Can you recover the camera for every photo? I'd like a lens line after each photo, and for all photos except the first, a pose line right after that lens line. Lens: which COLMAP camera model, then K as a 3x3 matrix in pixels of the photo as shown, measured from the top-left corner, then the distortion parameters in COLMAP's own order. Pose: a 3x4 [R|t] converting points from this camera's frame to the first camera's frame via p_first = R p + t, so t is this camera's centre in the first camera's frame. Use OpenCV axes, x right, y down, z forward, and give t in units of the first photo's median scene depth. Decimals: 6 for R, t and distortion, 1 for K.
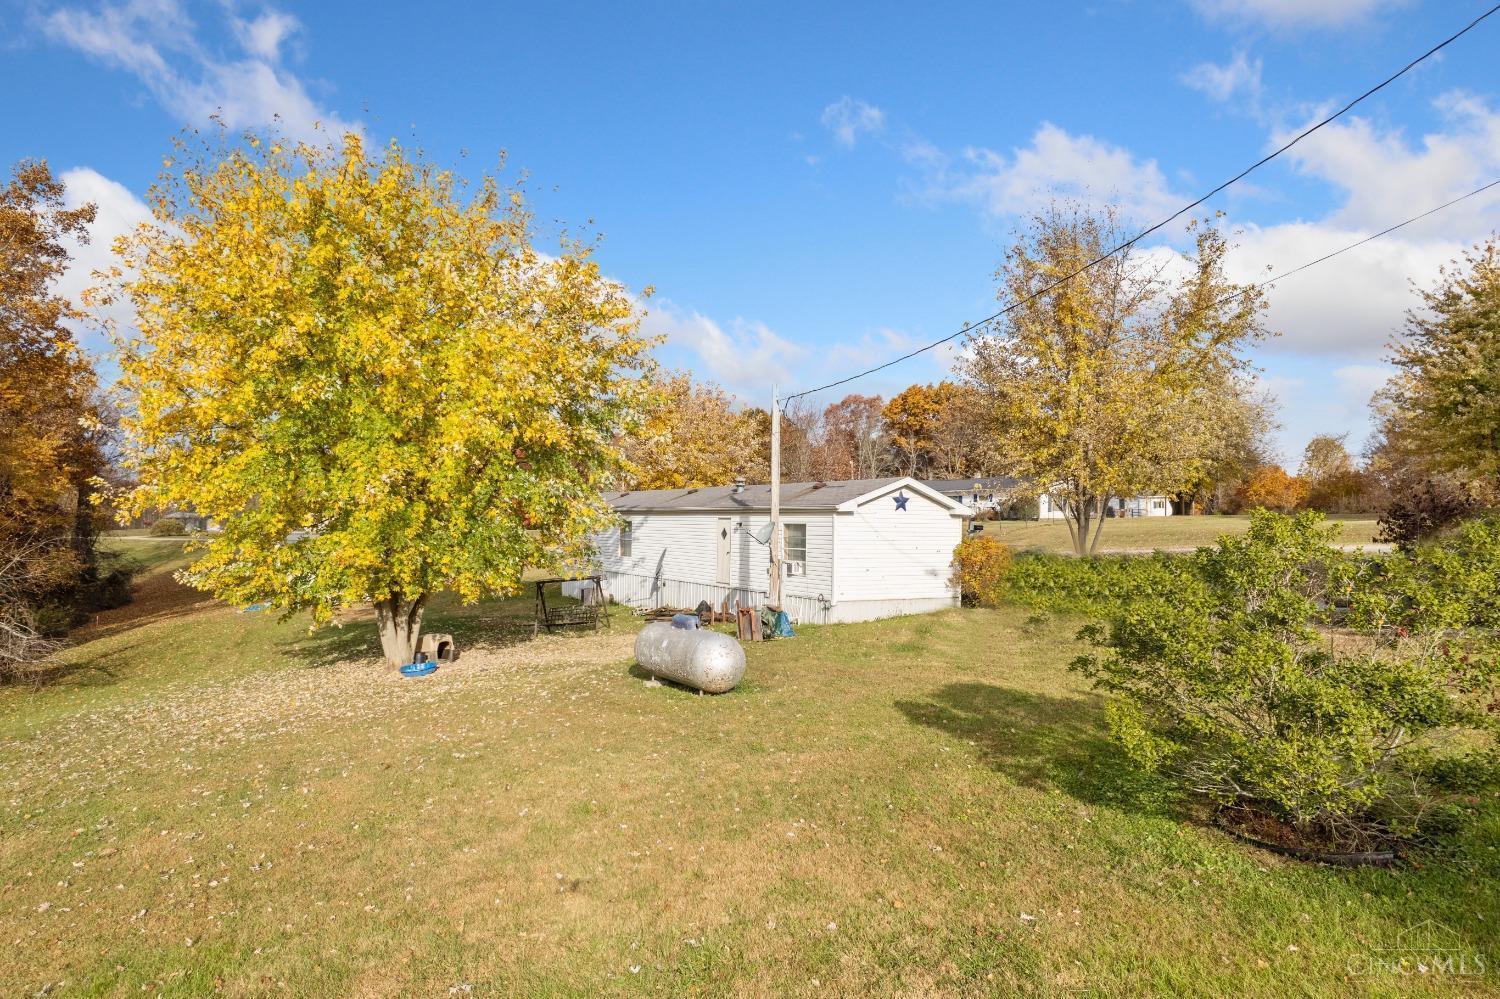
lens RADIAL K [[973.9, 0, 749.1], [0, 973.9, 525.5], [0, 0, 1]] dist [-0.053128, 0.067585]
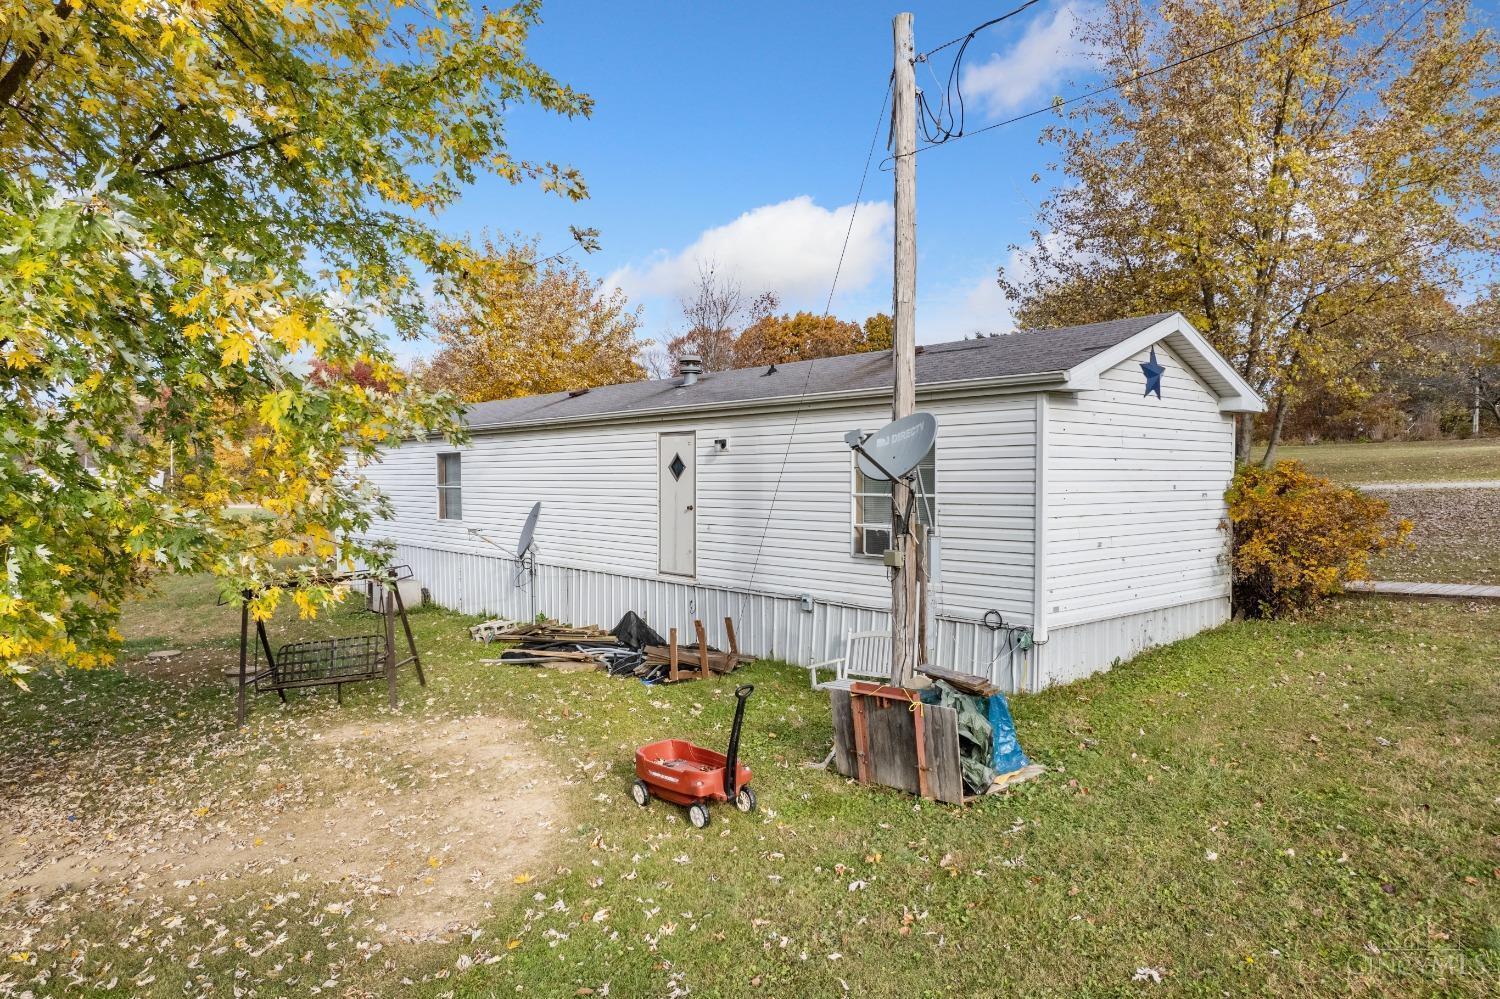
lens RADIAL K [[973.9, 0, 749.1], [0, 973.9, 525.5], [0, 0, 1]] dist [-0.053128, 0.067585]
pose [[0.982898, -0.024215, 0.182552, -0.068131], [0.015098, 0.998576, 0.051167, 0.011827], [-0.183532, -0.047536, 0.981864, 0.483400]]
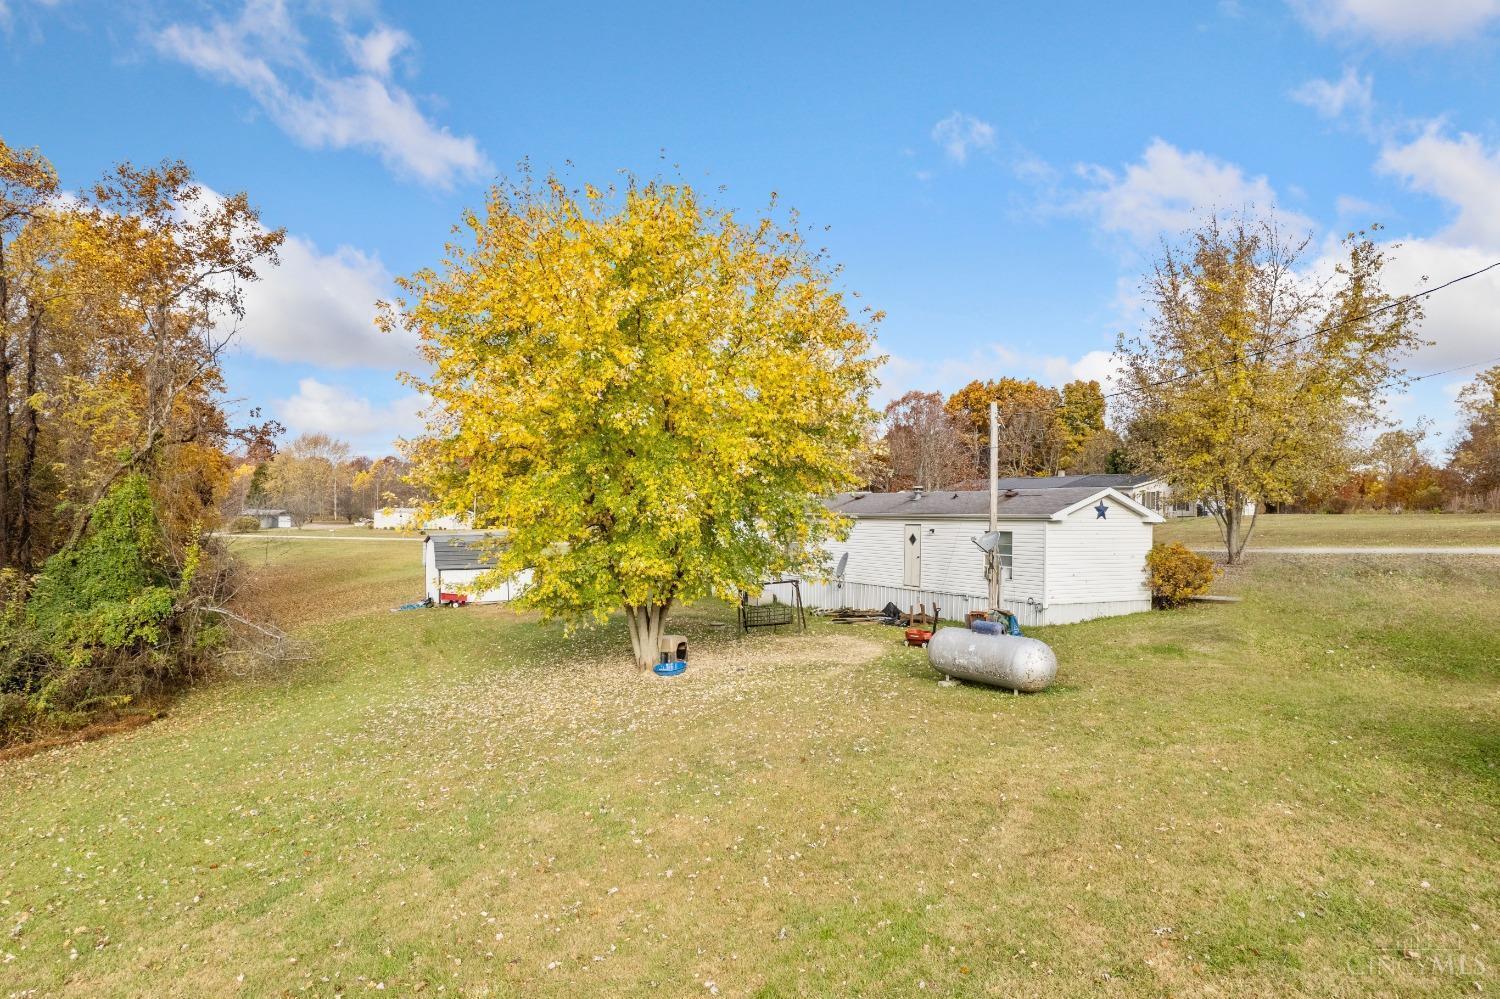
lens RADIAL K [[973.9, 0, 749.1], [0, 973.9, 525.5], [0, 0, 1]] dist [-0.053128, 0.067585]
pose [[0.999607, -0.002118, -0.027952, -0.154808], [0.002336, 0.999967, 0.007781, -0.013364], [0.027934, -0.007843, 0.999579, -0.055782]]
